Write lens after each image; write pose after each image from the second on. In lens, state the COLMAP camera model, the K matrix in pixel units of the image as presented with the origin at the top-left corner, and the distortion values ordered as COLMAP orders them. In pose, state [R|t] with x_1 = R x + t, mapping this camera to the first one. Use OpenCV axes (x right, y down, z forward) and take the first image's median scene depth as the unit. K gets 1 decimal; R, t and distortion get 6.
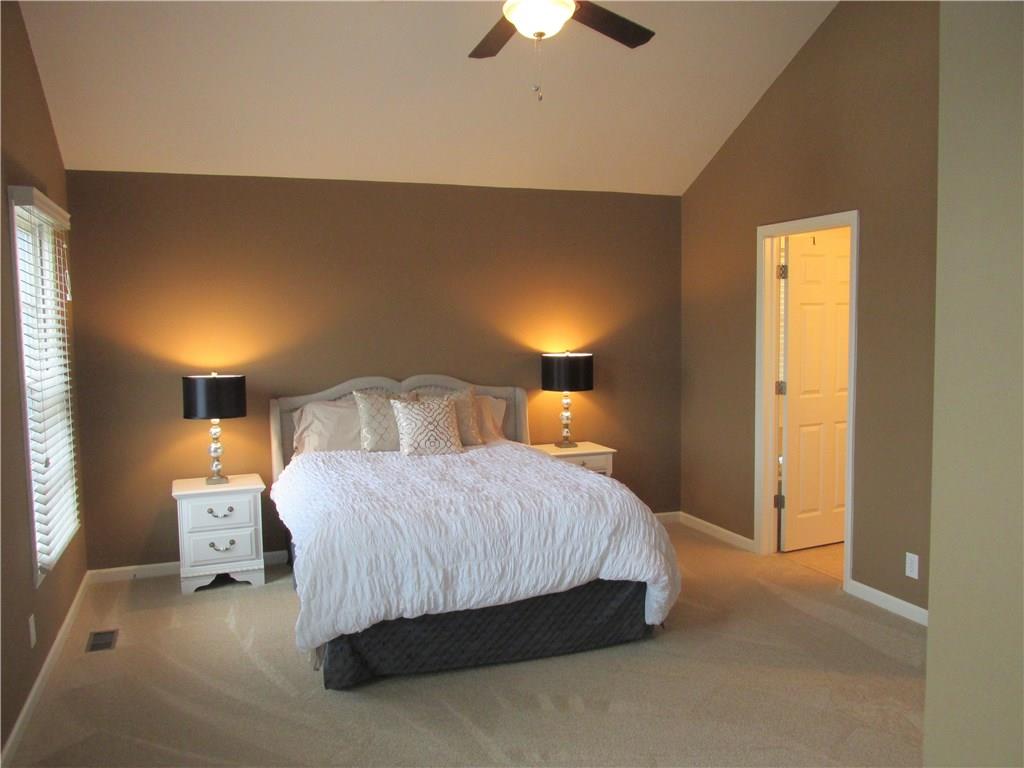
lens RADIAL K [[859.9, 0, 511.6], [0, 859.9, 386.2], [0, 0, 1]] dist [-0.015002, -0.002990]
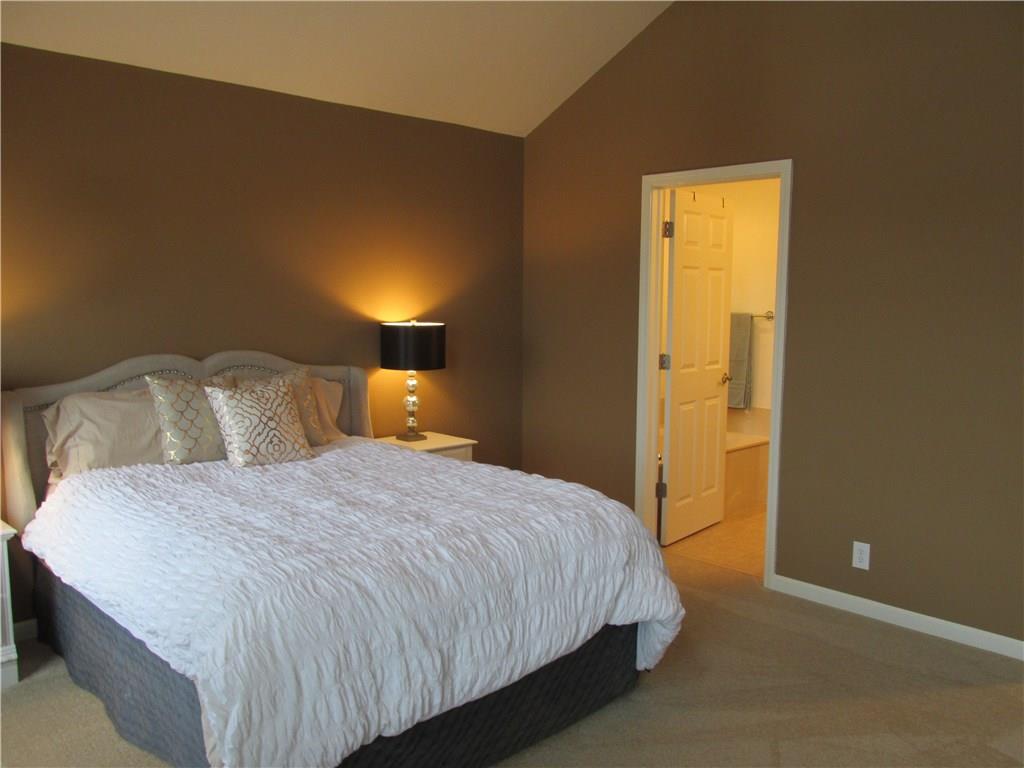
lens RADIAL K [[859.9, 0, 512.7], [0, 859.9, 382.1], [0, 0, 1]] dist [-0.015002, -0.002990]
pose [[0.914317, -0.023996, 0.404289, -0.198689], [0.014103, 0.999524, 0.027432, -0.003909], [-0.404755, -0.019380, 0.914220, 0.272211]]
